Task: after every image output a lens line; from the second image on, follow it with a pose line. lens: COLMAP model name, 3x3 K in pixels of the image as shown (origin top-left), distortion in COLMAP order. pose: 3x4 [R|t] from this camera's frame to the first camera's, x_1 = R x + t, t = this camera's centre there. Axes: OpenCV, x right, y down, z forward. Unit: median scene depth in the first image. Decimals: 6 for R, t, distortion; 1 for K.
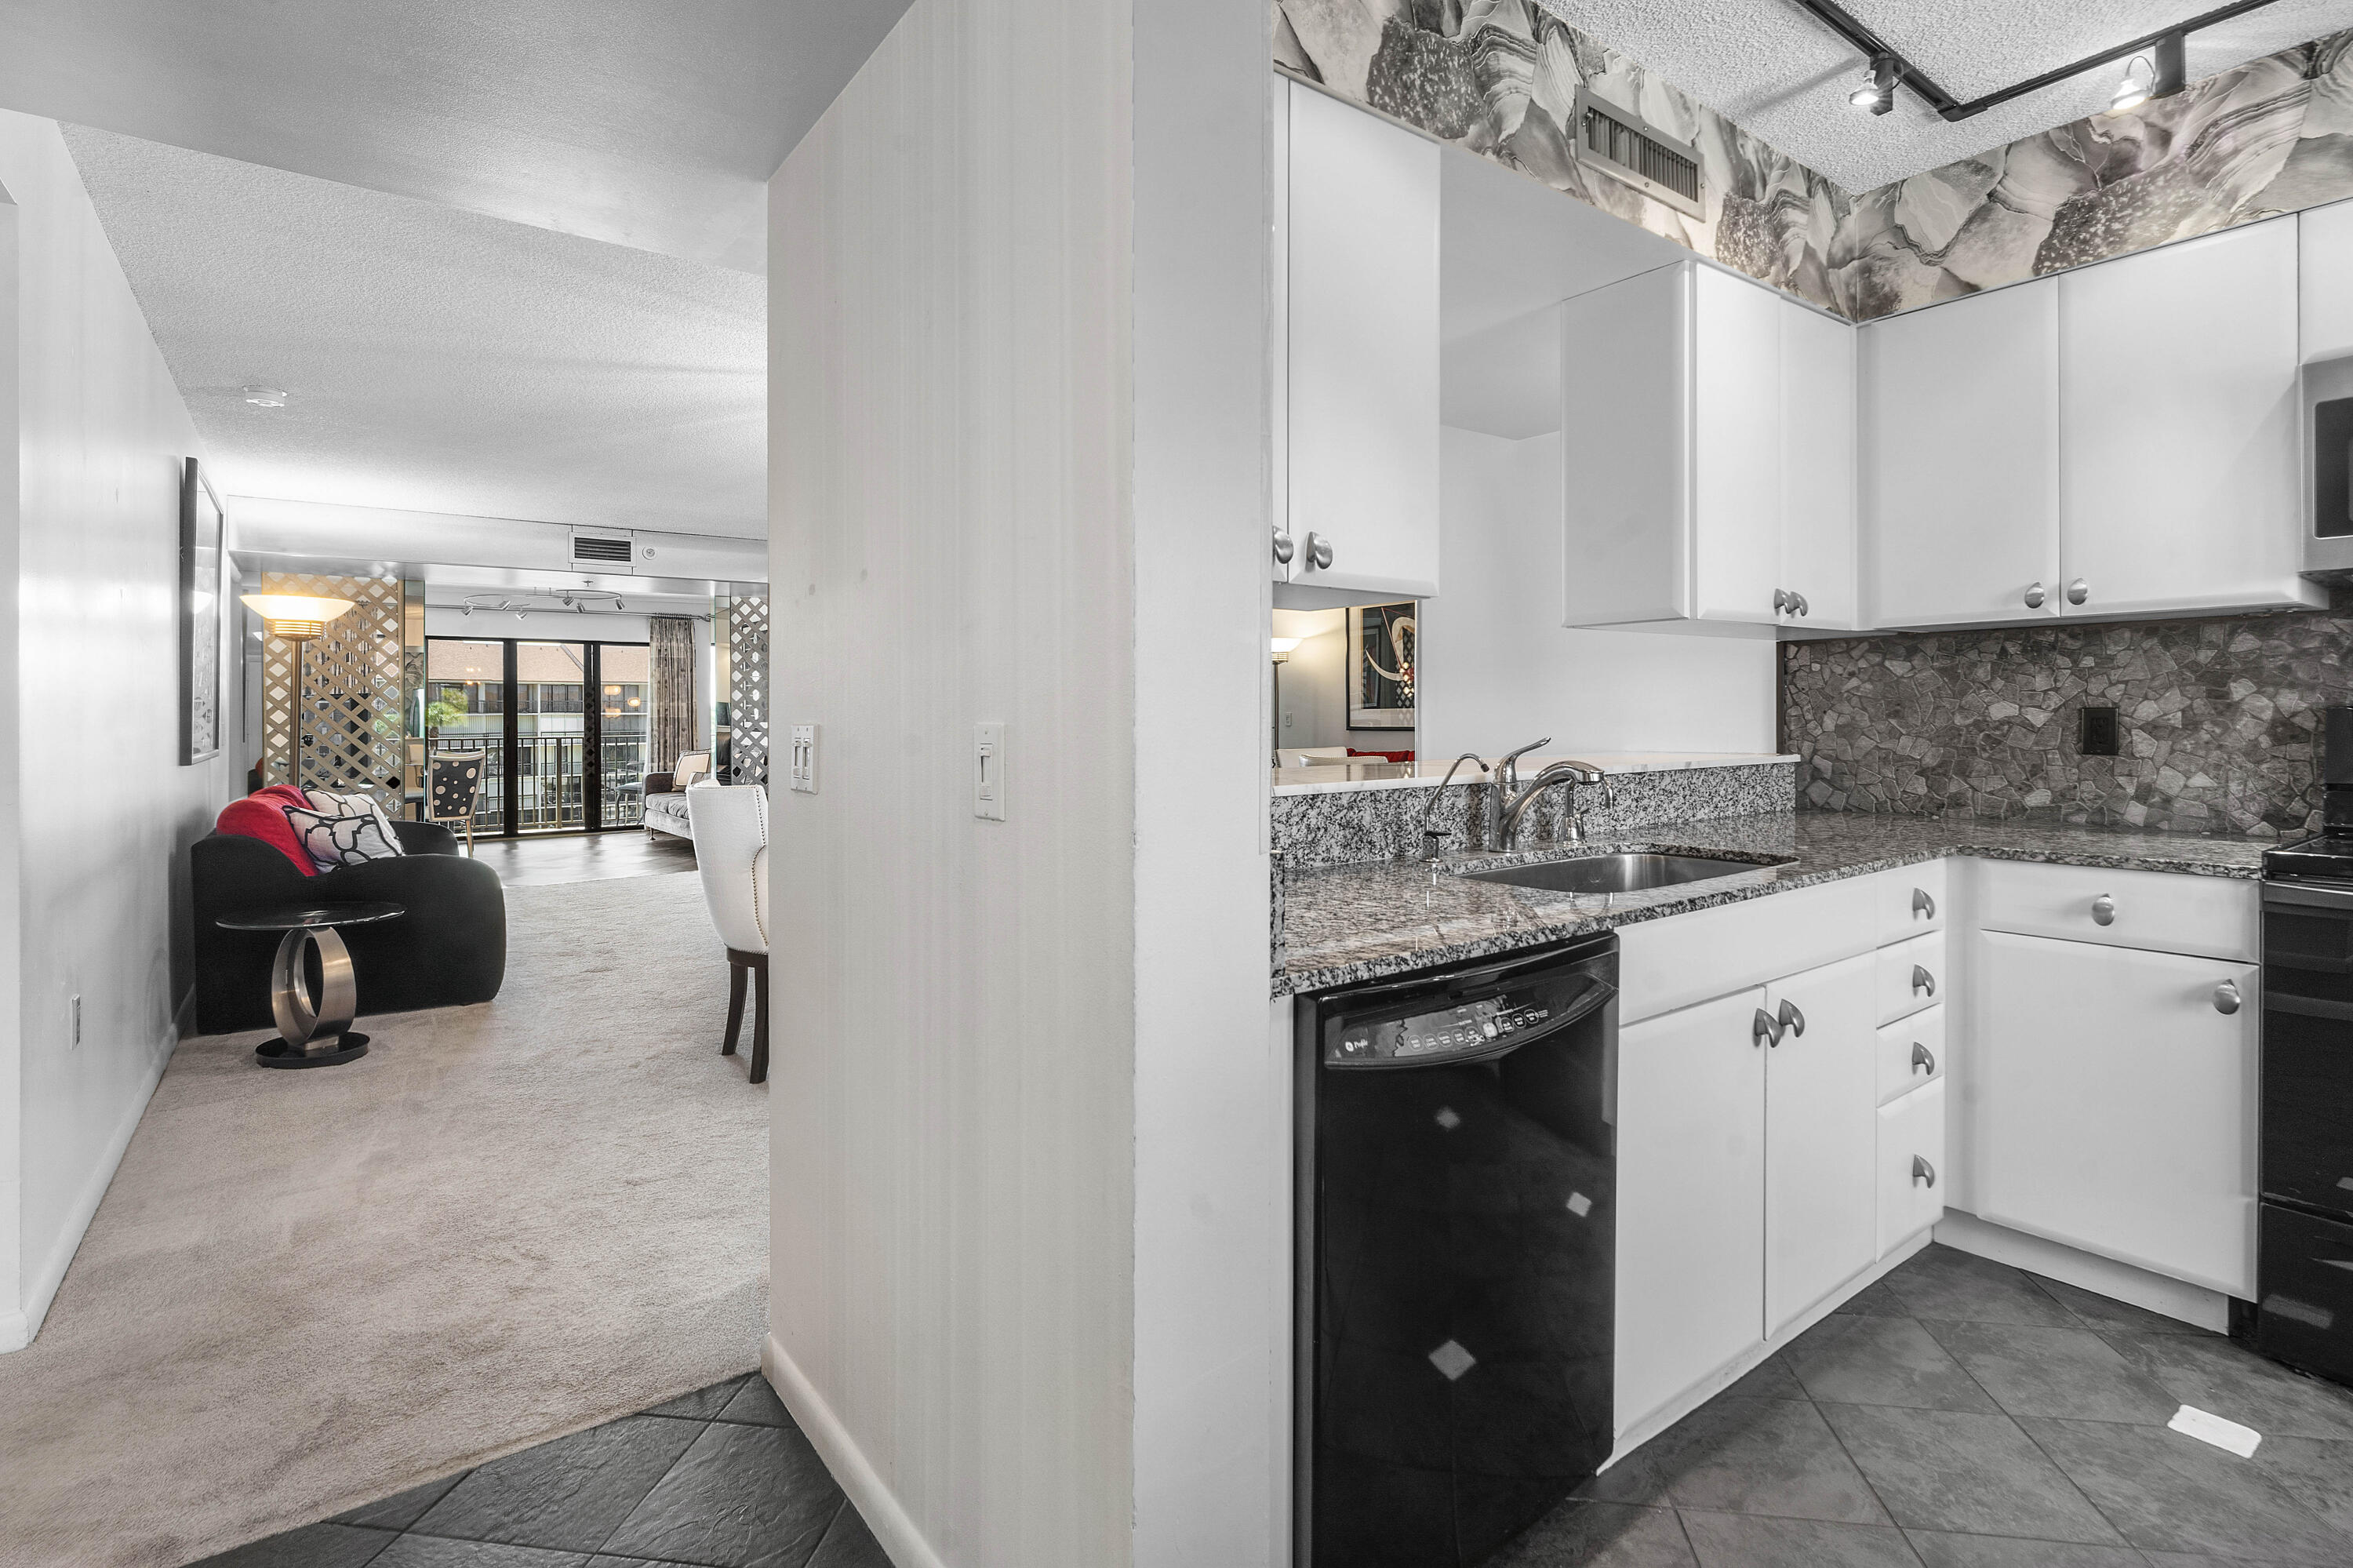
lens RADIAL K [[1093.8, 0, 1153.7], [0, 1093.8, 711.3], [0, 0, 1]] dist [-0.006676, 0.000705]
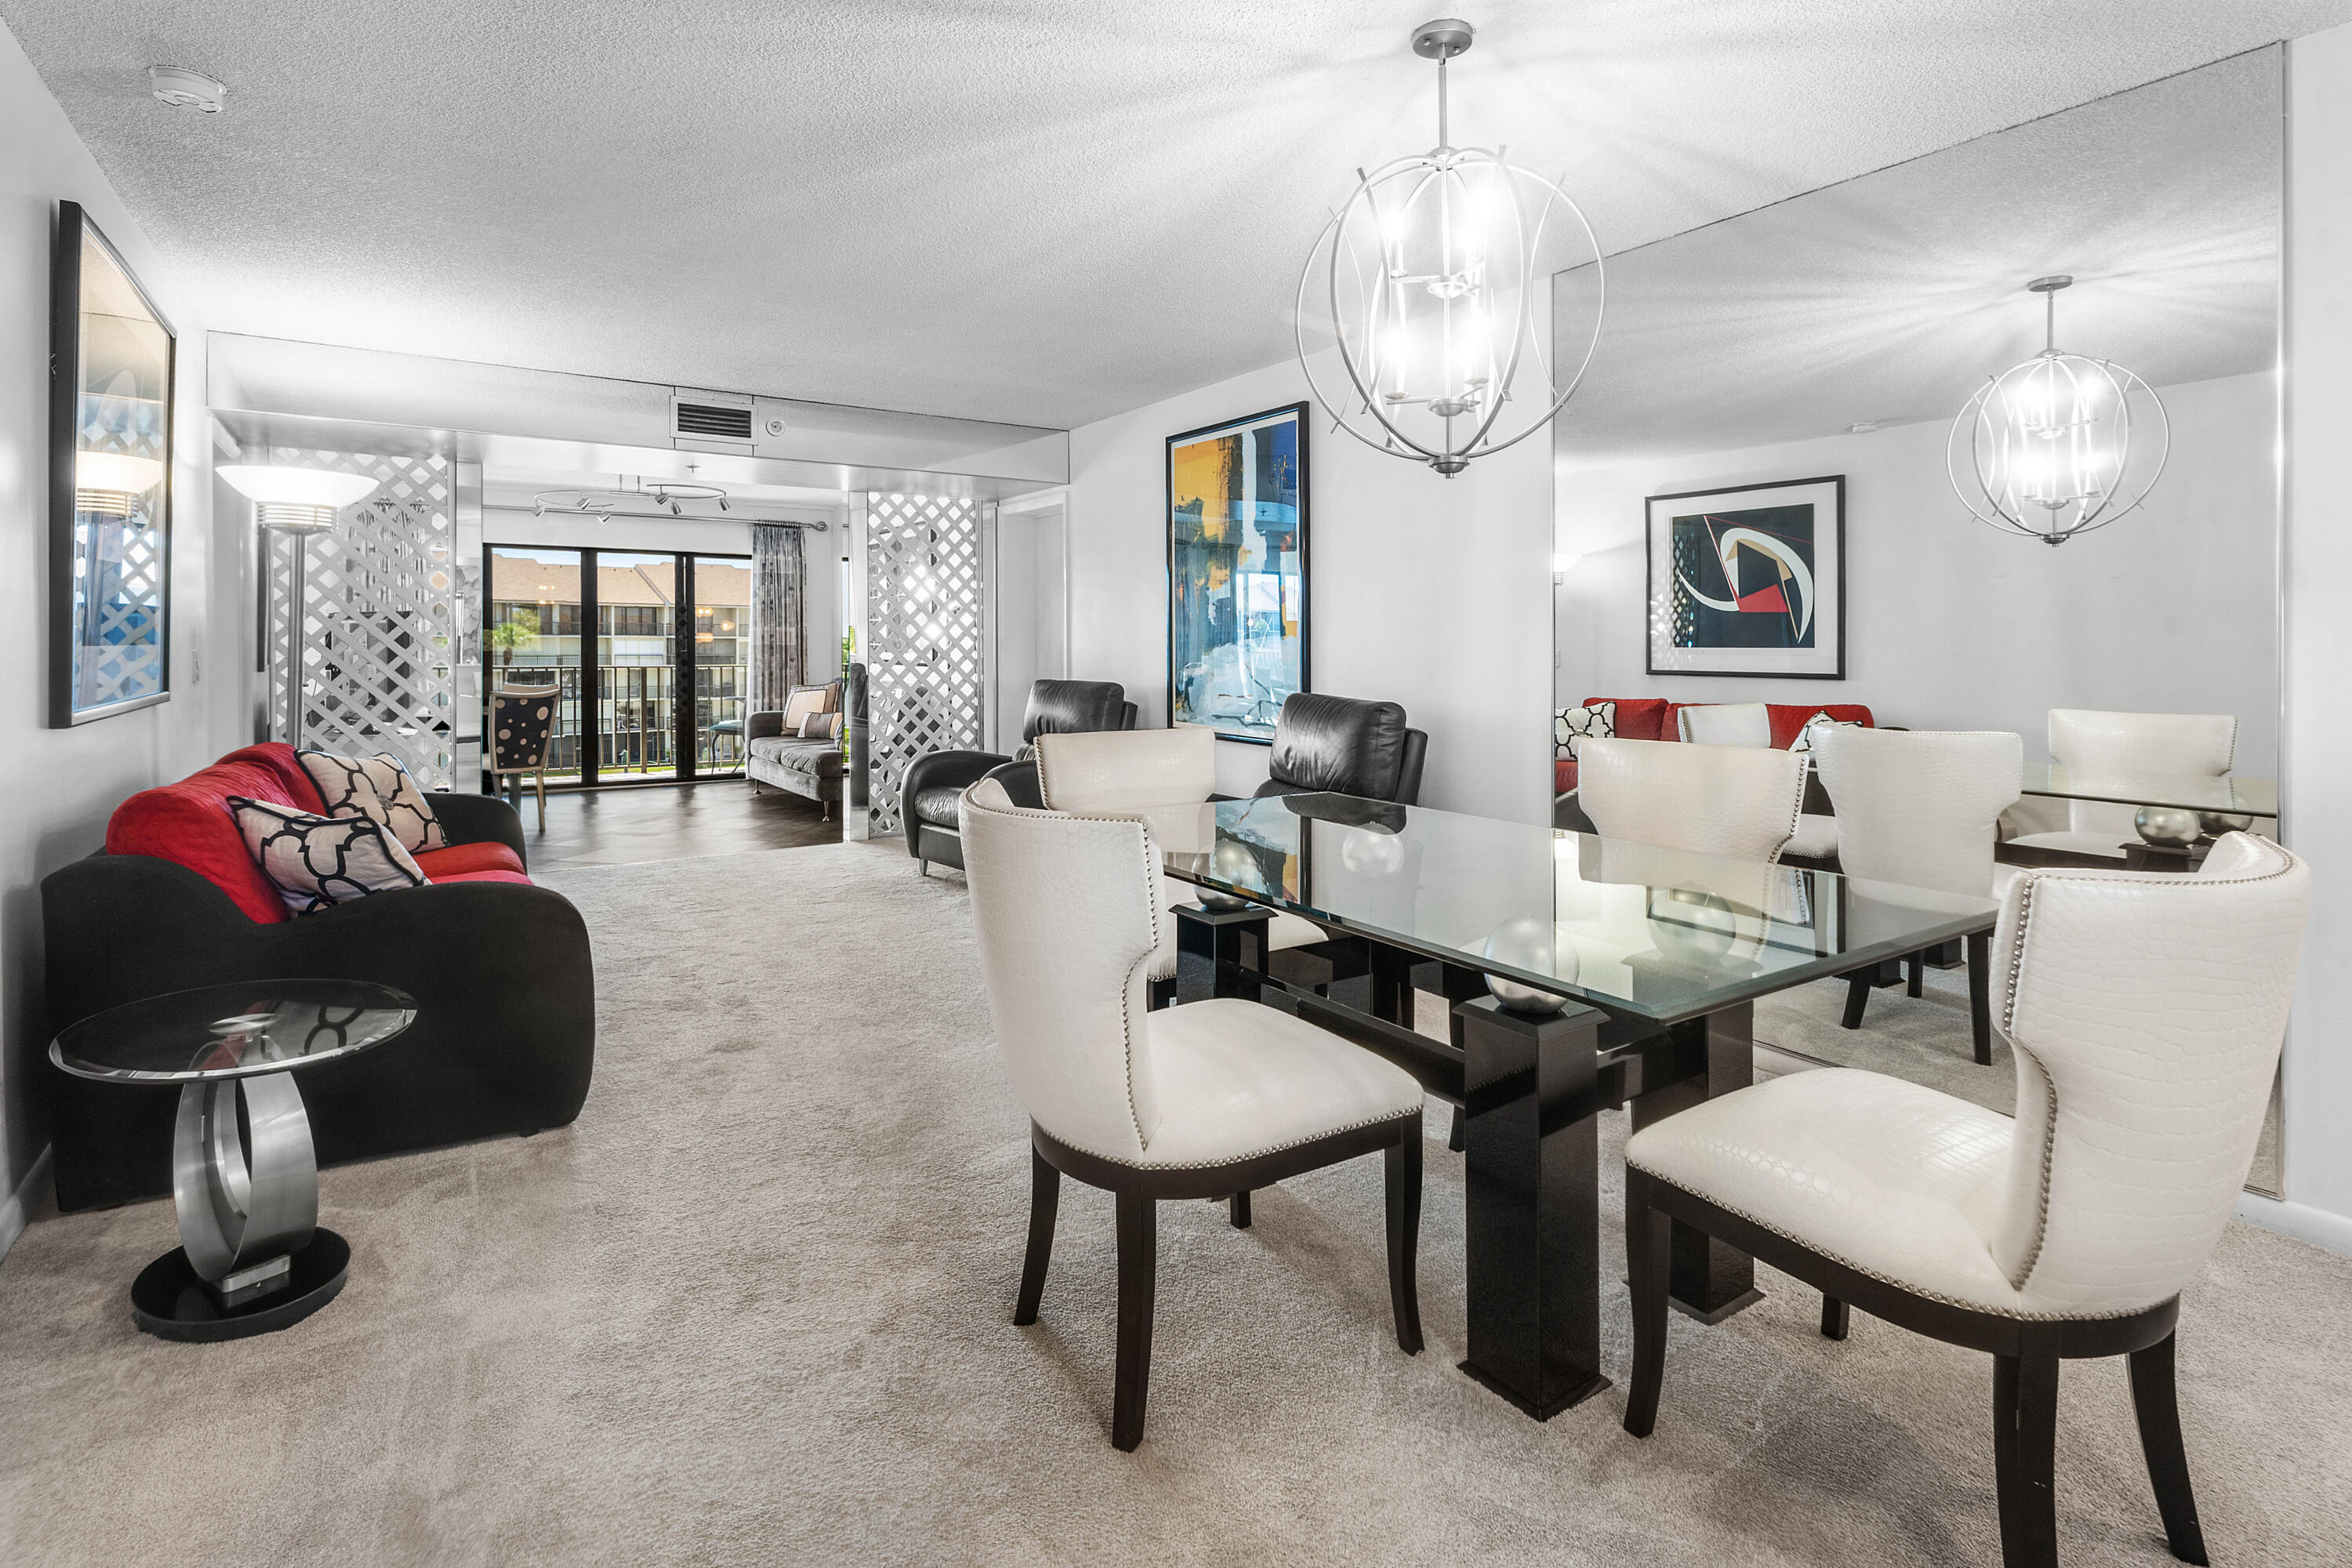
lens RADIAL K [[1093.3, 0, 1163.3], [0, 1093.3, 666.9], [0, 0, 1]] dist [-0.006676, 0.000705]
pose [[0.998927, 0.013947, -0.044152, -0.159591], [-0.012887, 0.999624, 0.024202, -0.002704], [0.044473, -0.023607, 0.998732, 0.260186]]
